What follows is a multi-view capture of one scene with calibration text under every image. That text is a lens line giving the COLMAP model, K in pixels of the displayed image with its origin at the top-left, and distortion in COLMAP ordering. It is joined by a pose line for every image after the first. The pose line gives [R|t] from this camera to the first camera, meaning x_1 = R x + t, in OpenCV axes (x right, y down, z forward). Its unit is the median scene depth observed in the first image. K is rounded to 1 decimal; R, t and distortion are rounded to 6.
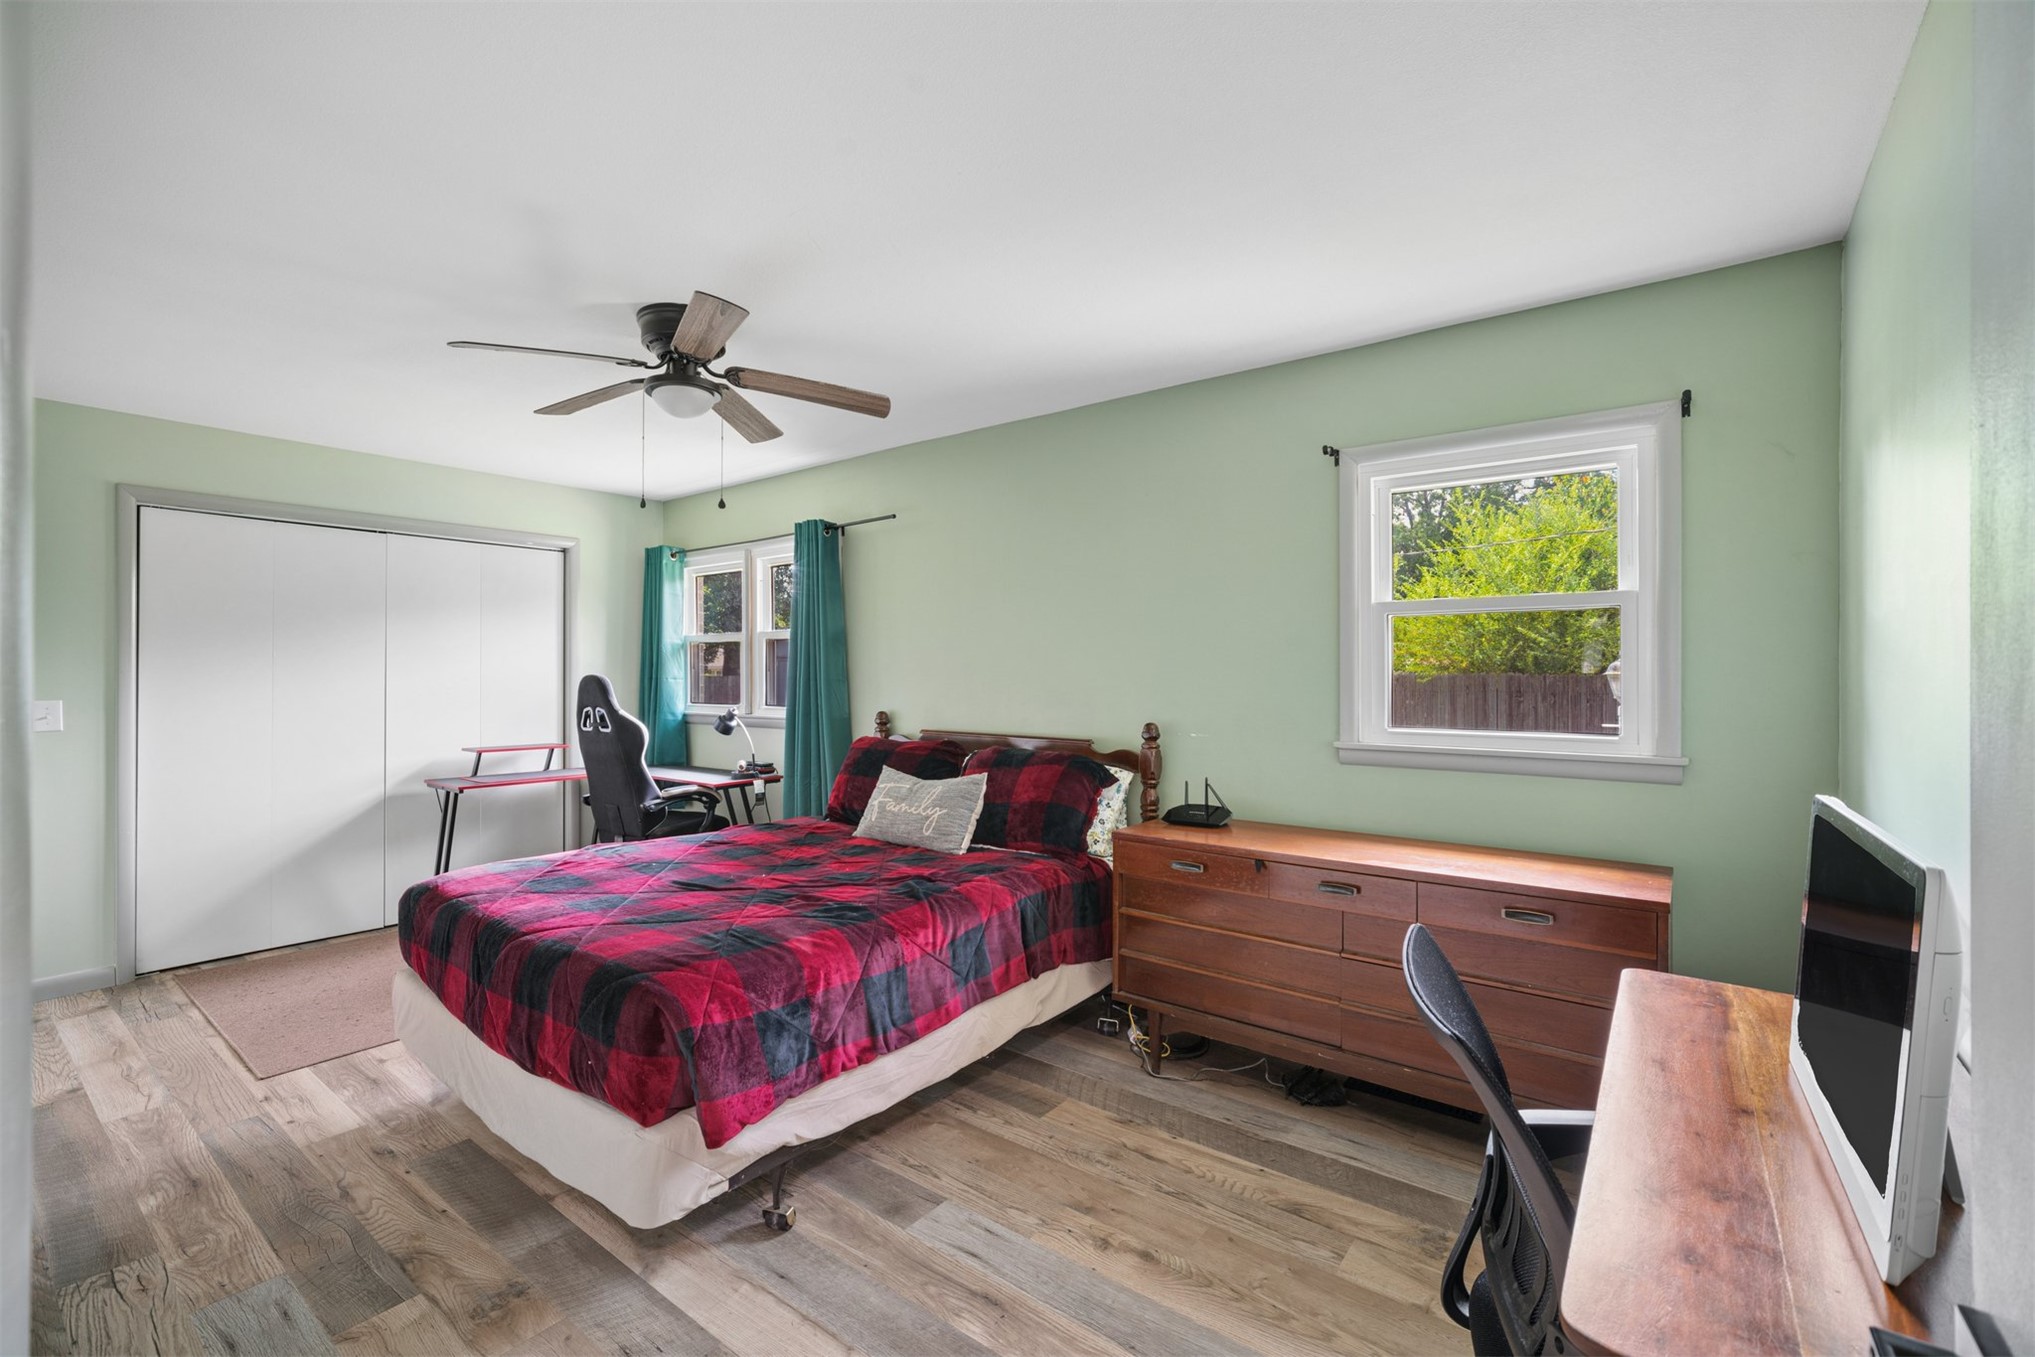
lens RADIAL K [[842.5, 0, 1023.3], [0, 842.5, 676.4], [0, 0, 1]] dist [0.001487, 0.000087]
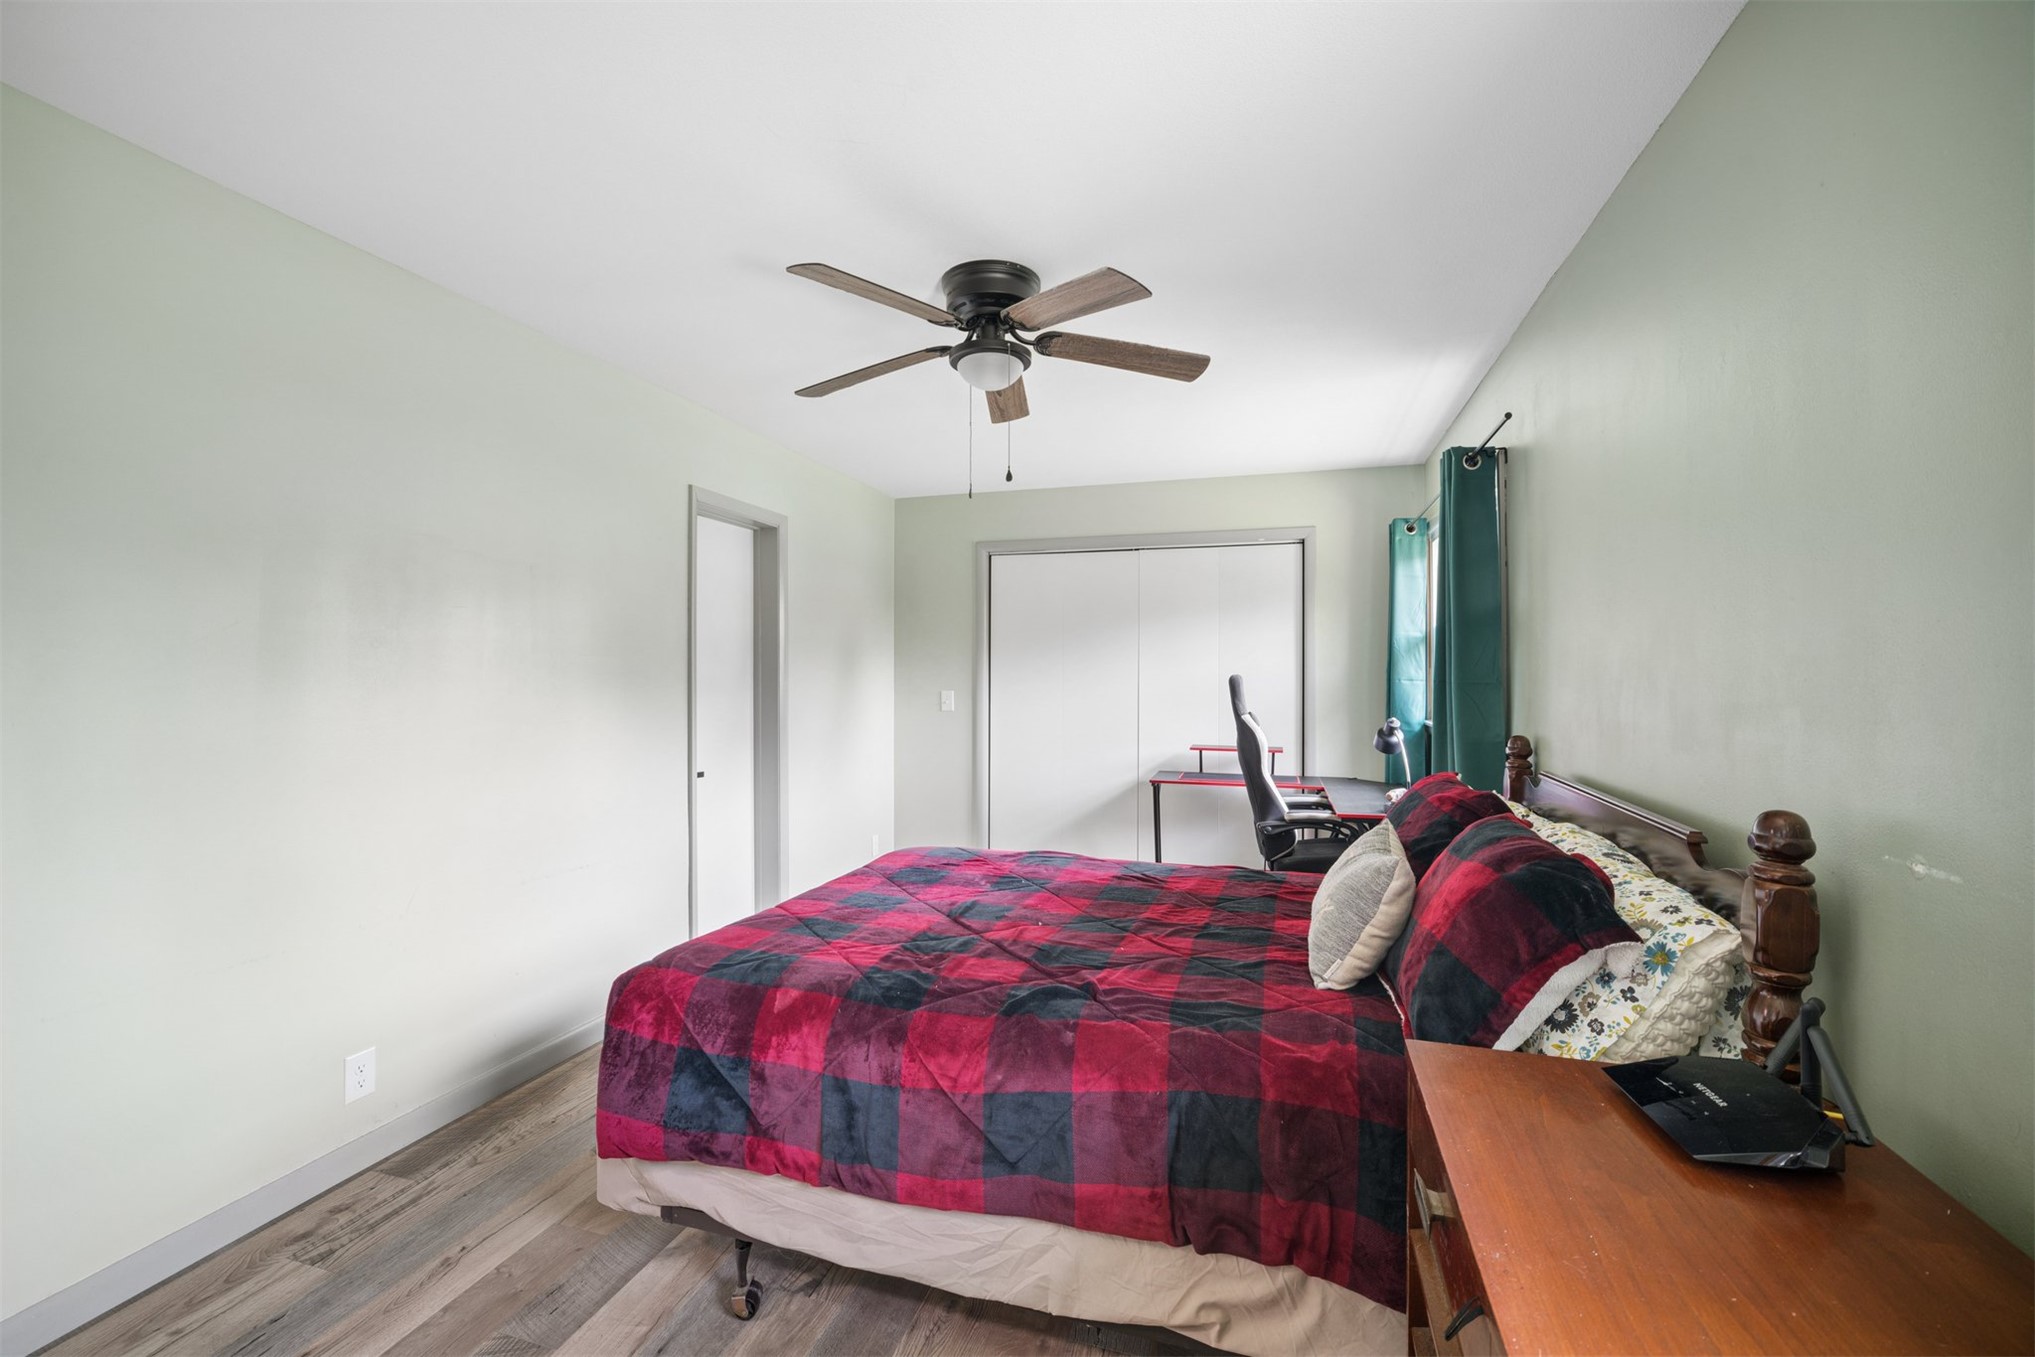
lens RADIAL K [[884.0, 0, 1022.7], [0, 884.0, 669.5], [0, 0, 1]] dist [0.001054, 0.001101]
pose [[0.348971, -0.004391, -0.937123, 0.376232], [-0.004356, 0.999971, -0.006308, -0.001337], [0.937123, 0.006284, 0.348941, 0.535007]]
